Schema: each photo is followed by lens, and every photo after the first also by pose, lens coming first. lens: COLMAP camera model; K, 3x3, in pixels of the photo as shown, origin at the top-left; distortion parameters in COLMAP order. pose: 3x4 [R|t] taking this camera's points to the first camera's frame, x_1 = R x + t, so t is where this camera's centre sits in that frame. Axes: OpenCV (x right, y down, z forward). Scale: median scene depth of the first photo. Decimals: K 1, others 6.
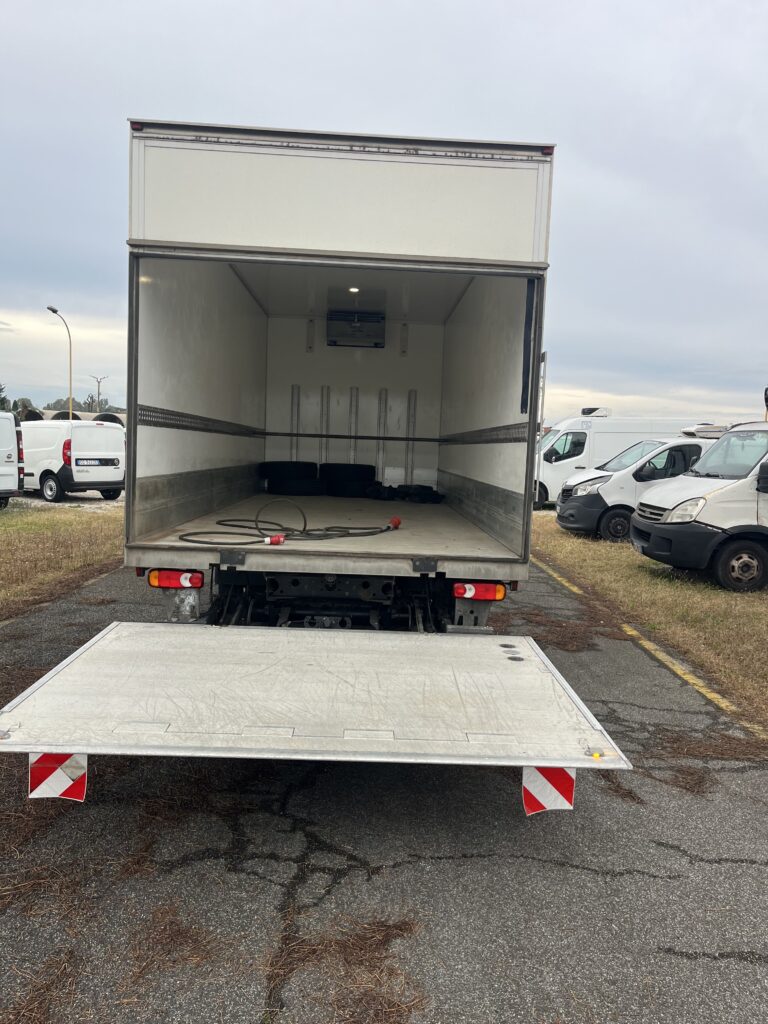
lens RADIAL K [[788.9, 0, 384.0], [0, 788.9, 512.0], [0, 0, 1]] dist [0.009259, -0.001041]
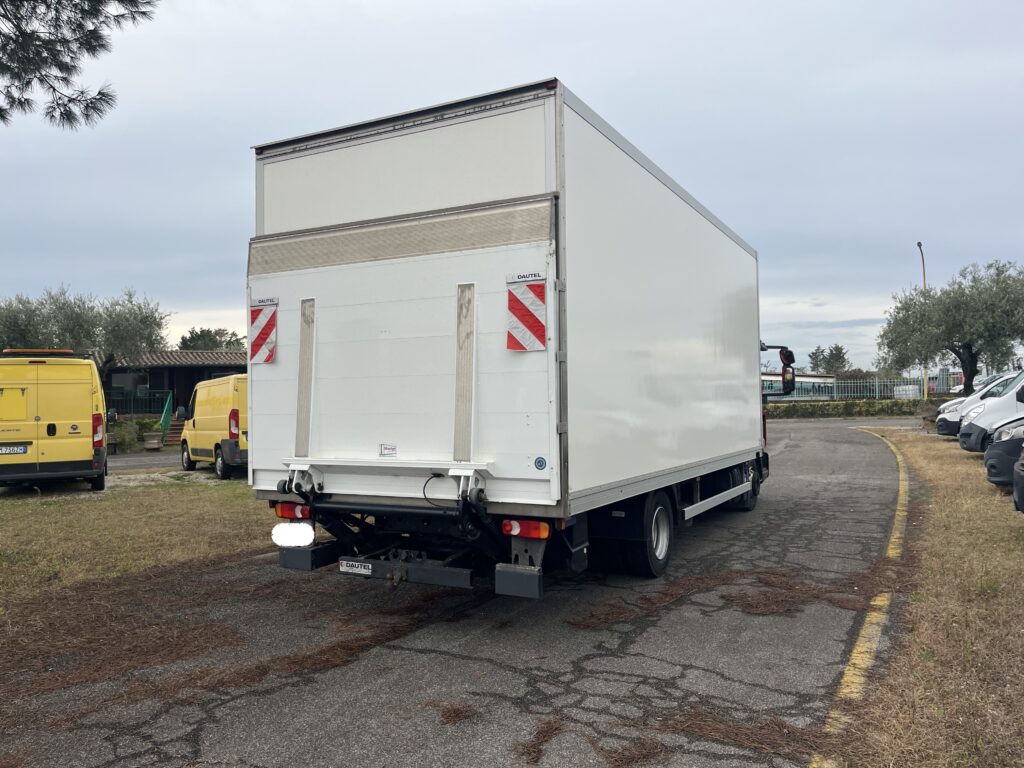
lens RADIAL K [[788.9, 0, 512.0], [0, 788.9, 384.0], [0, 0, 1]] dist [0.009259, -0.001041]
pose [[0.858548, -0.067002, -0.508337, 0.650252], [0.006054, 0.992681, -0.120616, 0.043023], [0.512698, 0.100477, 0.852670, 0.153313]]
